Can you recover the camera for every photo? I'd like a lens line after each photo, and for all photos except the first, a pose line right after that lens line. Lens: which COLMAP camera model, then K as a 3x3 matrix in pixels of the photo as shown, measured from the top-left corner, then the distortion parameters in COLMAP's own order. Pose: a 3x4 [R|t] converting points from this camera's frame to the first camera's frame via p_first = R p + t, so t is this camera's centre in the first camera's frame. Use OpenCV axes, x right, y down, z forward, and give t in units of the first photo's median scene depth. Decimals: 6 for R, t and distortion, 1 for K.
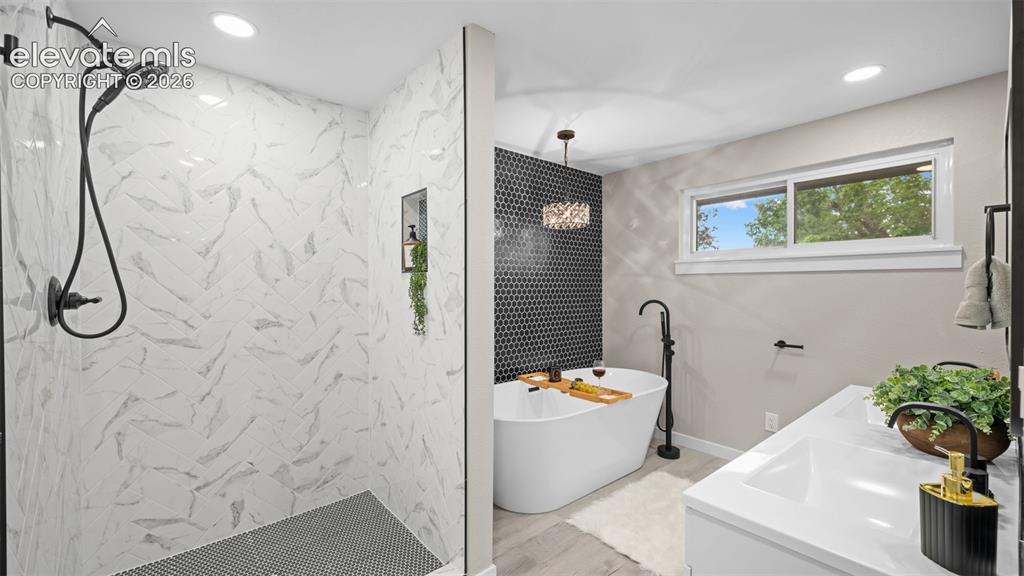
lens RADIAL K [[411.6, 0, 512.0], [0, 411.6, 286.6], [0, 0, 1]] dist [0.000315, 0.000588]
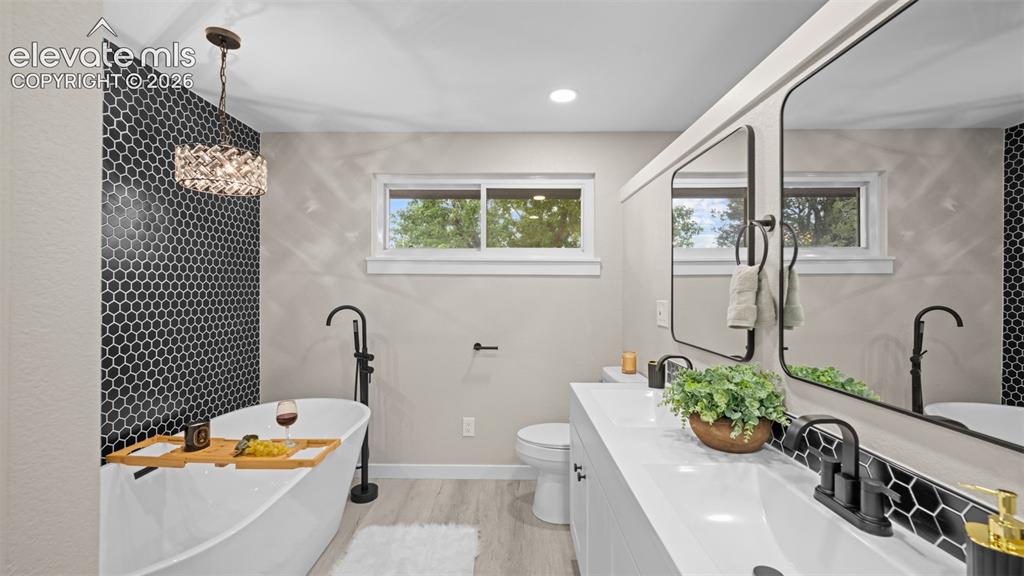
lens RADIAL K [[411.6, 0, 509.1], [0, 411.6, 288.9], [0, 0, 1]] dist [0.000315, 0.000588]
pose [[0.655424, 0.004365, 0.755248, -0.046521], [-0.006020, 0.999982, -0.000555, -0.000677], [-0.755237, -0.004183, 0.655438, 0.258550]]
